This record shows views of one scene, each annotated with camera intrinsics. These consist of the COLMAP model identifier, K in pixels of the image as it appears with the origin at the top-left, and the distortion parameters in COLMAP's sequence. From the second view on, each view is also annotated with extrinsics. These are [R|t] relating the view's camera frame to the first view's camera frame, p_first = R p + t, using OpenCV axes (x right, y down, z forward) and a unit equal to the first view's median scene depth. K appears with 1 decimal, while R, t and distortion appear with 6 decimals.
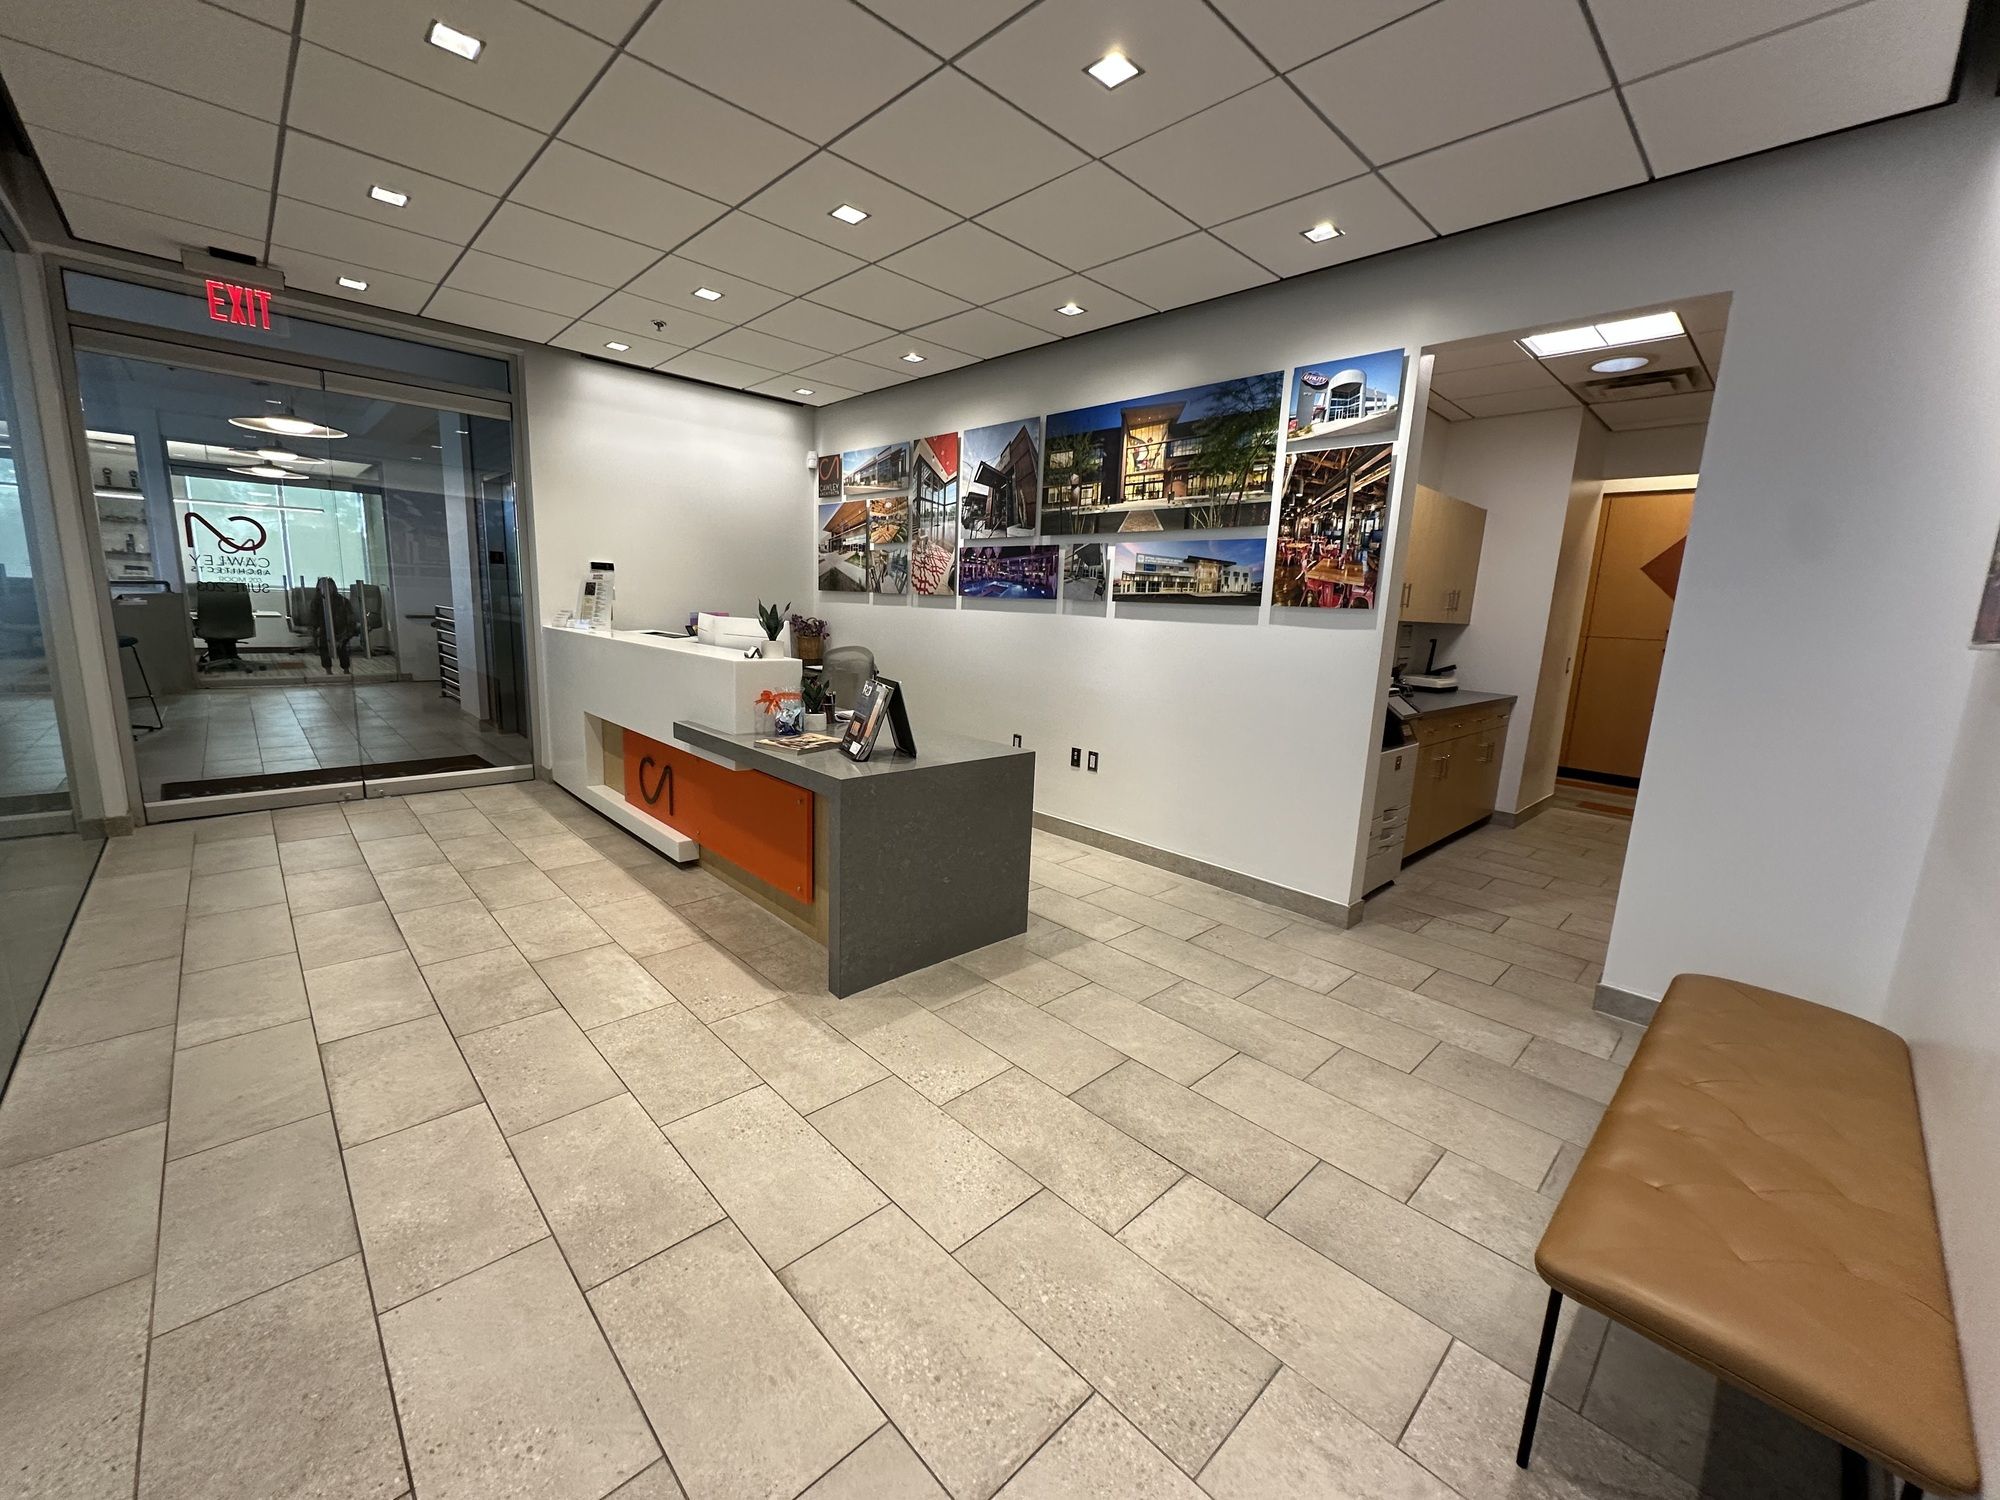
lens RADIAL K [[795.6, 0, 1001.4], [0, 795.6, 750.1], [0, 0, 1]] dist [-0.002737, -0.000250]
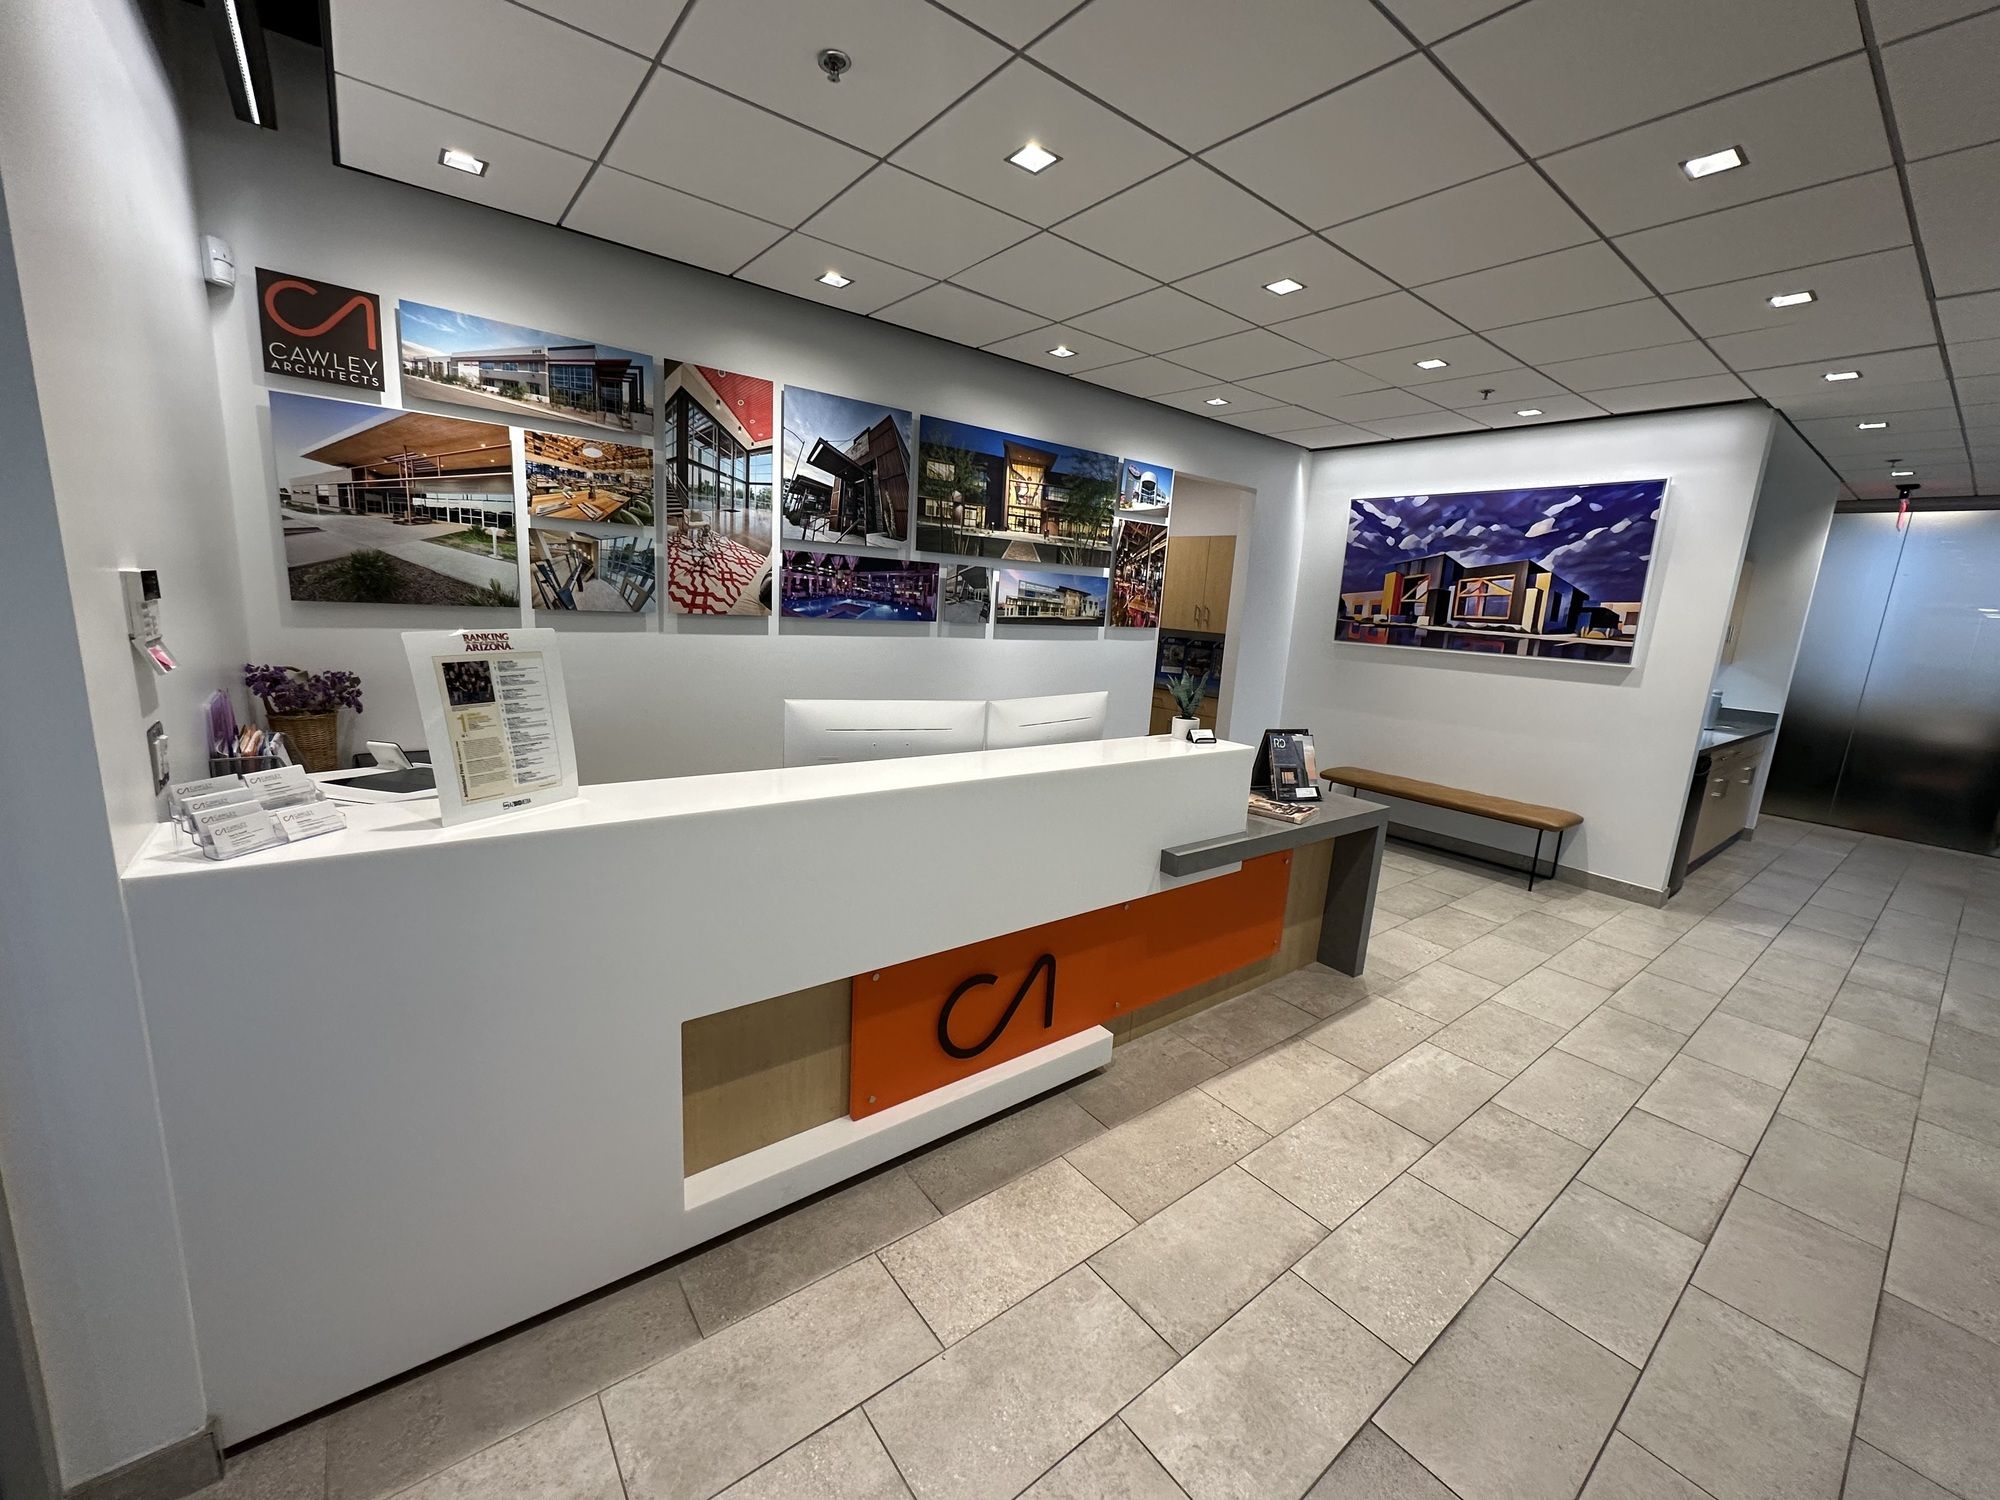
lens RADIAL K [[795.6, 0, 999.1], [0, 795.6, 748.8], [0, 0, 1]] dist [-0.002737, -0.000250]
pose [[0.103333, -0.226935, 0.968413, -0.825859], [0.124379, 0.968930, 0.213784, -0.226752], [-0.986840, 0.098359, 0.128348, 0.793692]]
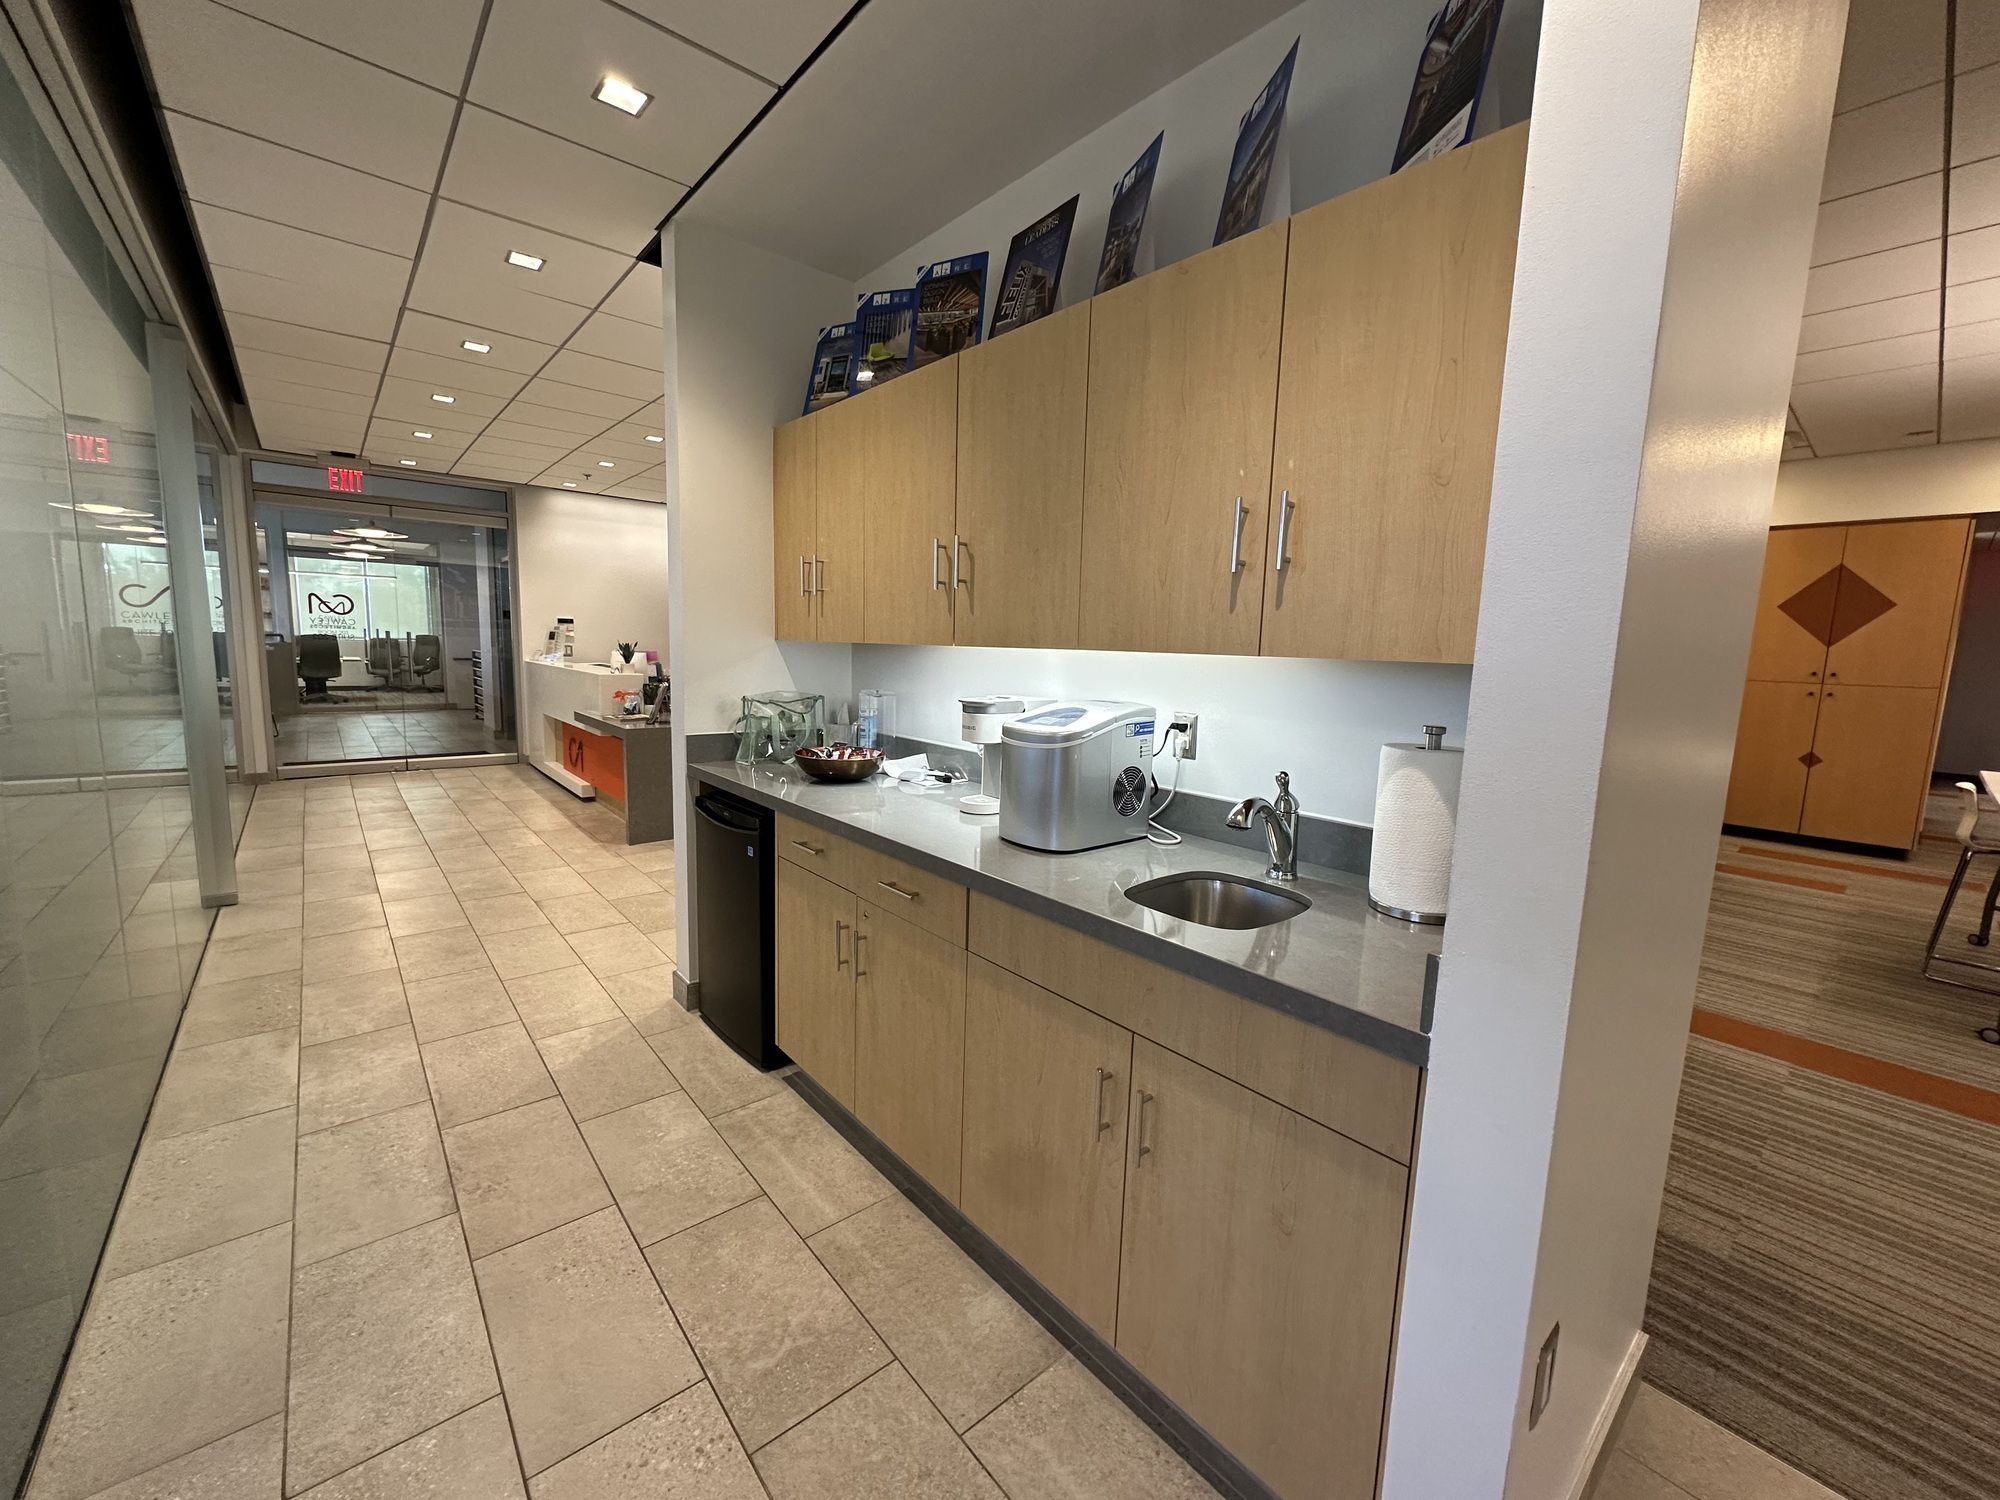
lens RADIAL K [[795.6, 0, 999.2], [0, 795.6, 746.5], [0, 0, 1]] dist [-0.002737, -0.000250]
pose [[0.998384, -0.005065, -0.056604, 0.457581], [0.001844, 0.998383, -0.056812, 0.106542], [0.056800, 0.056616, 0.996779, -0.501832]]
